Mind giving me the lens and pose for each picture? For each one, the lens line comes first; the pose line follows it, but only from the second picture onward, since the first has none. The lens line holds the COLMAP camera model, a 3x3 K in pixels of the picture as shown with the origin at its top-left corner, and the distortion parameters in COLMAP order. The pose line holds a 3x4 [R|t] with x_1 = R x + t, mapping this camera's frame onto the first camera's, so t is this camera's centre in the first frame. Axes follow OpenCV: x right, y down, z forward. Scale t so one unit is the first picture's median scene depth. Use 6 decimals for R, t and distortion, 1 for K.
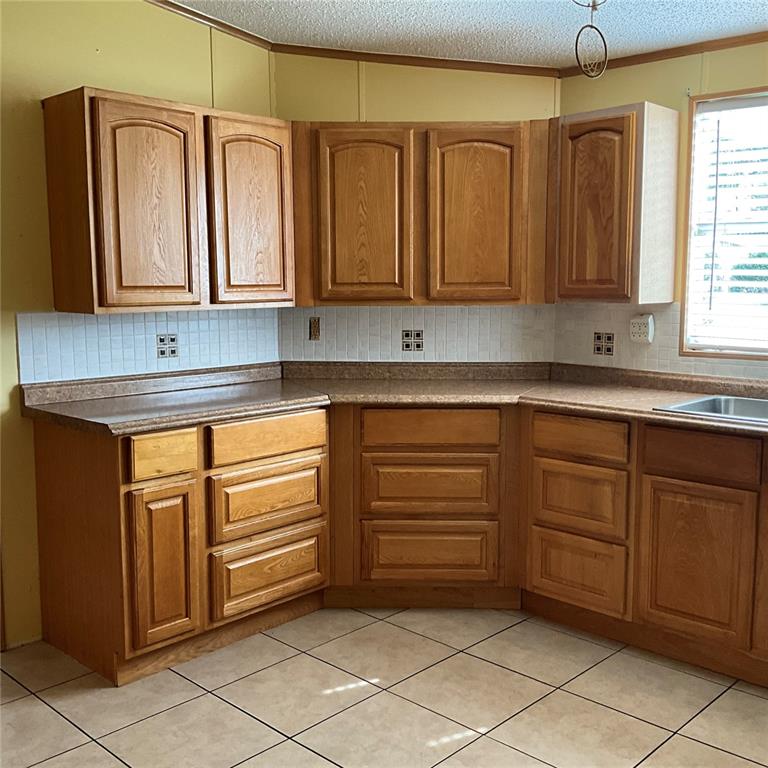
lens RADIAL K [[843.5, 0, 382.8], [0, 843.5, 380.3], [0, 0, 1]] dist [0.126712, -0.288429]
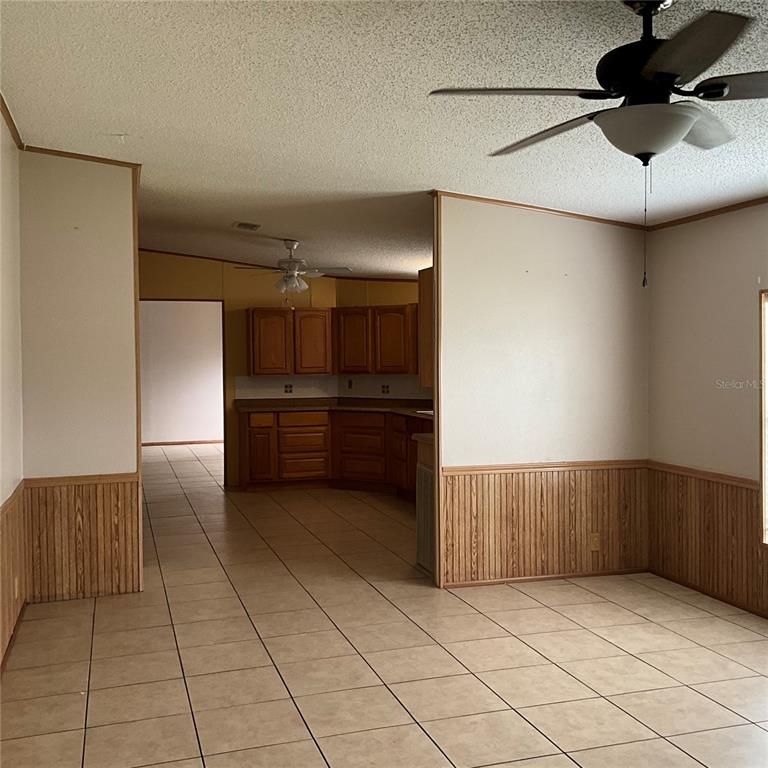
lens RADIAL K [[843.5, 0, 382.8], [0, 843.5, 380.3], [0, 0, 1]] dist [0.126712, -0.288429]
pose [[0.877409, 0.008146, -0.479675, 1.402736], [-0.050500, 0.995869, -0.075461, 0.129929], [0.477079, 0.090434, 0.874195, -1.328050]]
